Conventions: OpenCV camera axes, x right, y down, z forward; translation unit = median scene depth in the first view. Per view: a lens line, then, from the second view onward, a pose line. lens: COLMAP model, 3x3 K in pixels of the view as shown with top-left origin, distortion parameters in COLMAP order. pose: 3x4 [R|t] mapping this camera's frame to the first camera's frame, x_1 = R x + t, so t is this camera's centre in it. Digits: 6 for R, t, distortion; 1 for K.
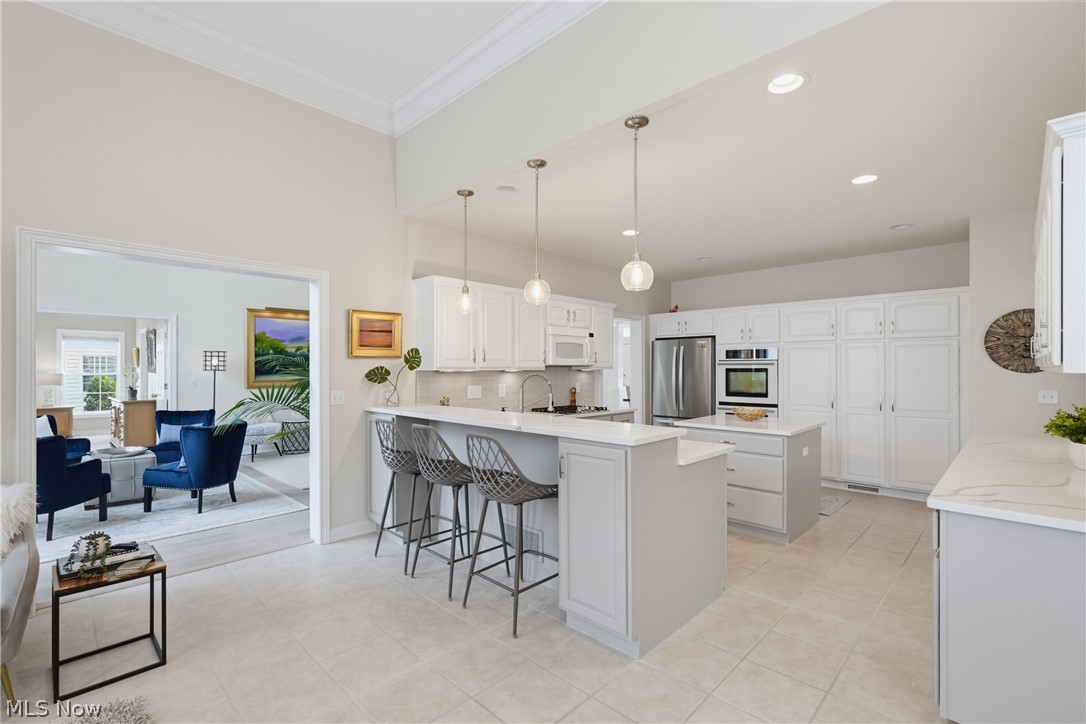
lens RADIAL K [[504.3, 0, 548.9], [0, 504.3, 366.8], [0, 0, 1]] dist [0.003491, 0.000182]
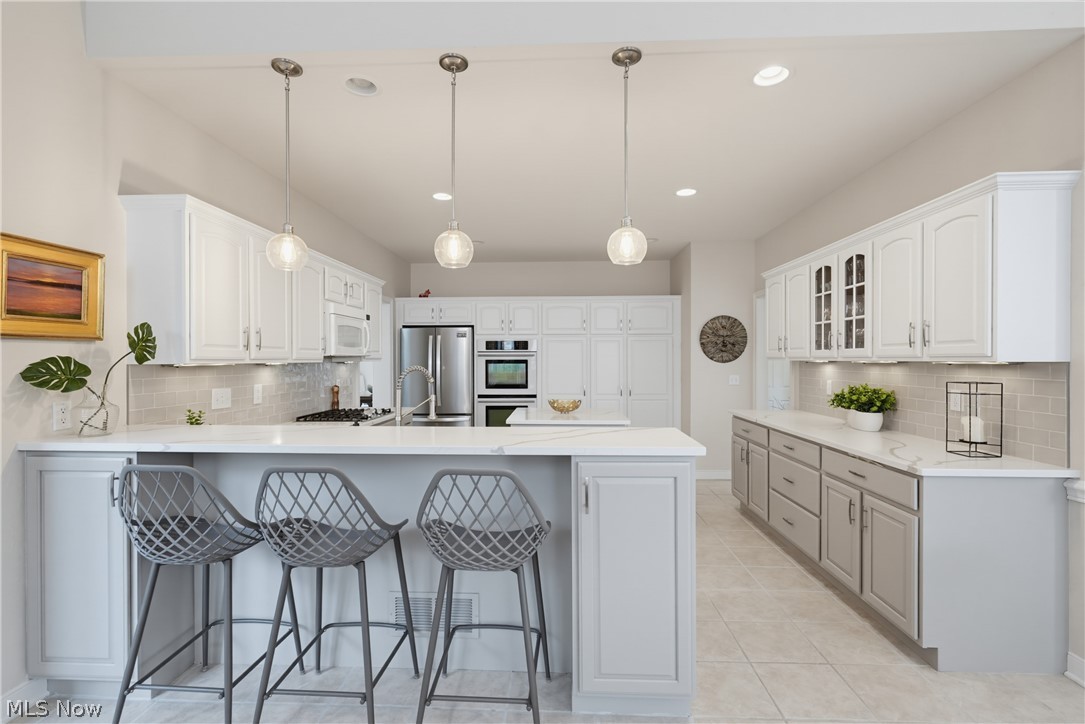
lens RADIAL K [[503.9, 0, 545.3], [0, 503.9, 360.7], [0, 0, 1]] dist [0.003491, 0.000182]
pose [[0.742030, -0.003084, 0.670359, -0.288705], [0.000600, 0.999992, 0.003937, 0.001363], [-0.670366, -0.002519, 0.742026, 0.295048]]
